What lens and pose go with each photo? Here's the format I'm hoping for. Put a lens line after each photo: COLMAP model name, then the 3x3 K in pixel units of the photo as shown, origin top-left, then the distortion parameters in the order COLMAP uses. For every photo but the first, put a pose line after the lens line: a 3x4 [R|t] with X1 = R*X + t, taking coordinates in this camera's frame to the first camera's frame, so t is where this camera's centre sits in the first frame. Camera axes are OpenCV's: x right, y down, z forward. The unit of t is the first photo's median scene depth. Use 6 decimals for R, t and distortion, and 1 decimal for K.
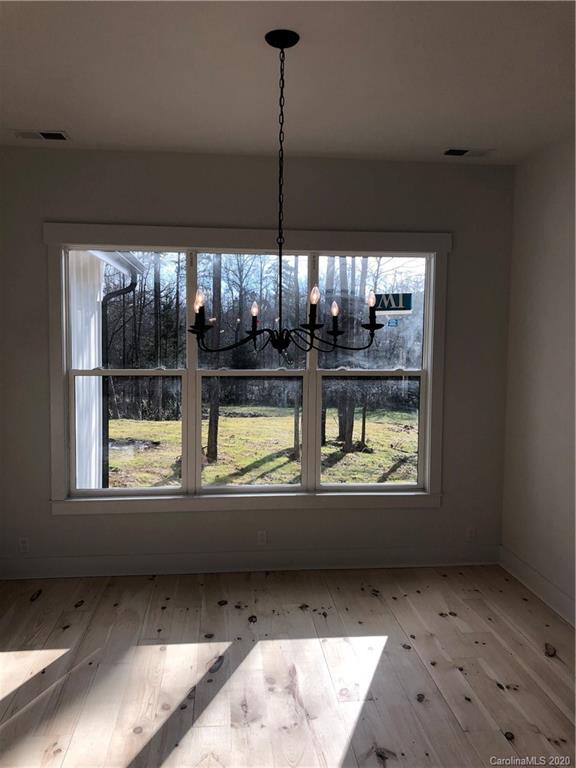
lens RADIAL K [[633.8, 0, 285.9], [0, 633.8, 378.1], [0, 0, 1]] dist [0.058890, -0.044168]
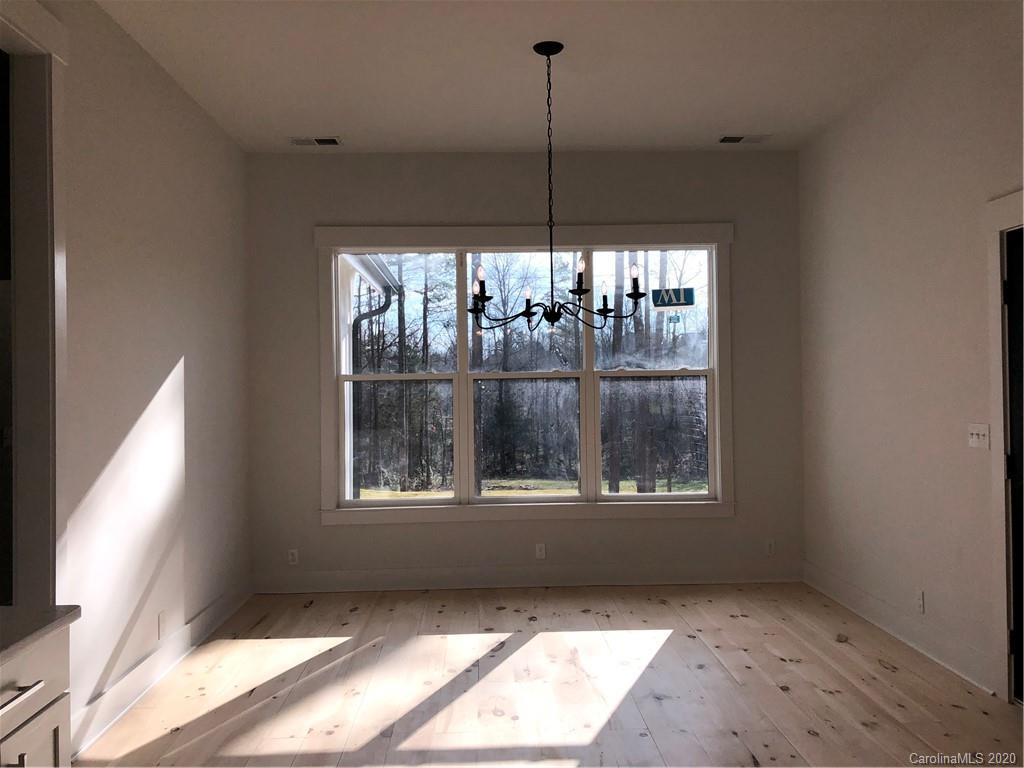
lens RADIAL K [[845.1, 0, 513.6], [0, 845.1, 377.9], [0, 0, 1]] dist [0.058890, -0.044168]
pose [[0.997792, -0.025228, -0.061440, 0.007187], [0.020198, 0.996497, -0.081151, 0.113848], [0.063272, 0.079731, 0.994806, -0.299926]]
